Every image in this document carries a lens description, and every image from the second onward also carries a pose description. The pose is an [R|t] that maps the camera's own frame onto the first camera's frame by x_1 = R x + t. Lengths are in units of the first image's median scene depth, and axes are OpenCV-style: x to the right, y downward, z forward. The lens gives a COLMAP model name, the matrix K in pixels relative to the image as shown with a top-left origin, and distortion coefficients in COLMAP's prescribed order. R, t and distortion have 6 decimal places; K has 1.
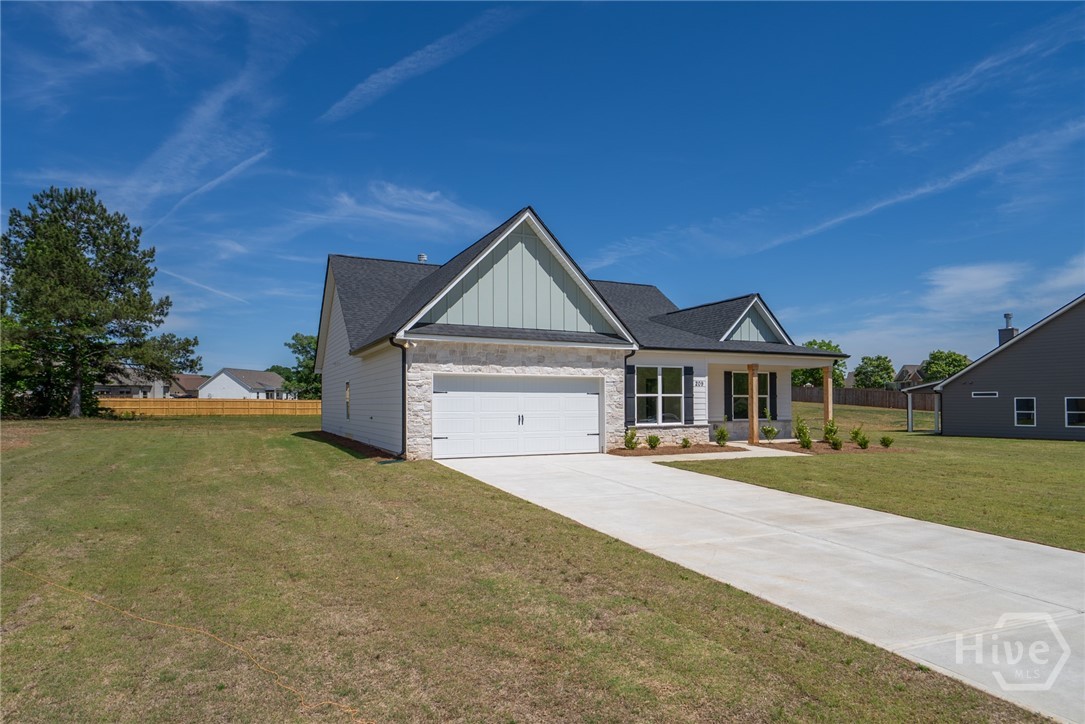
lens RADIAL K [[634.8, 0, 540.7], [0, 634.8, 387.9], [0, 0, 1]] dist [-0.002862, -0.001216]
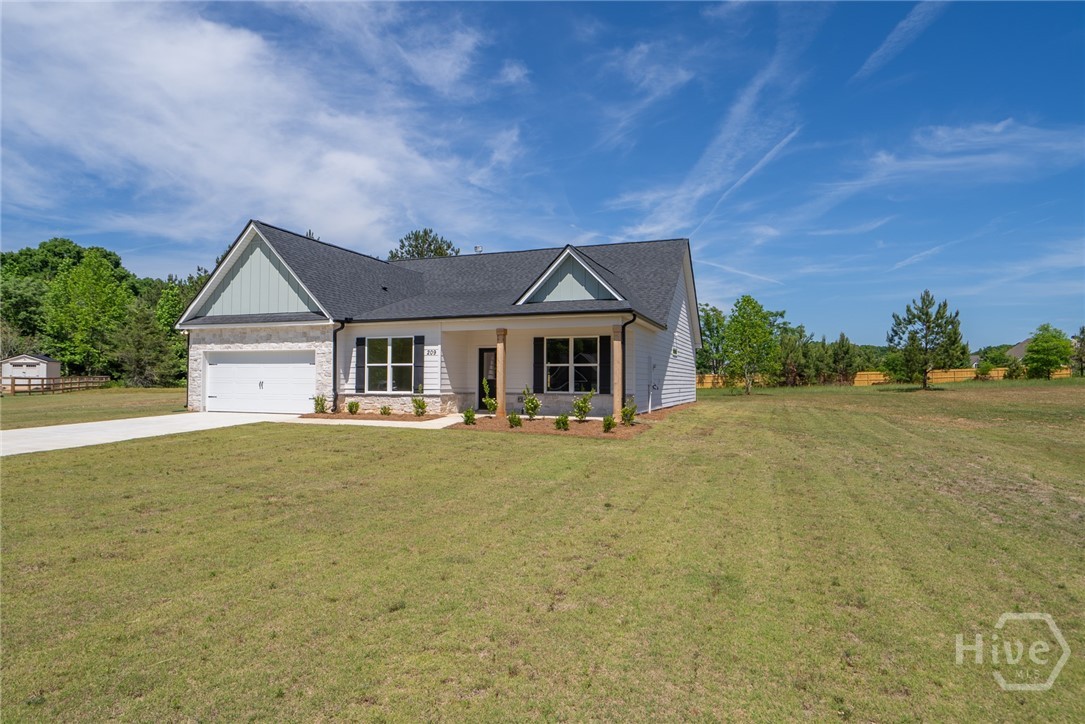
lens RADIAL K [[634.8, 0, 540.7], [0, 634.8, 387.9], [0, 0, 1]] dist [-0.002862, -0.001216]
pose [[0.675395, 0.012993, -0.737341, 1.089141], [0.011952, 0.999521, 0.028561, 0.021974], [0.737359, -0.028103, 0.674916, 0.457229]]
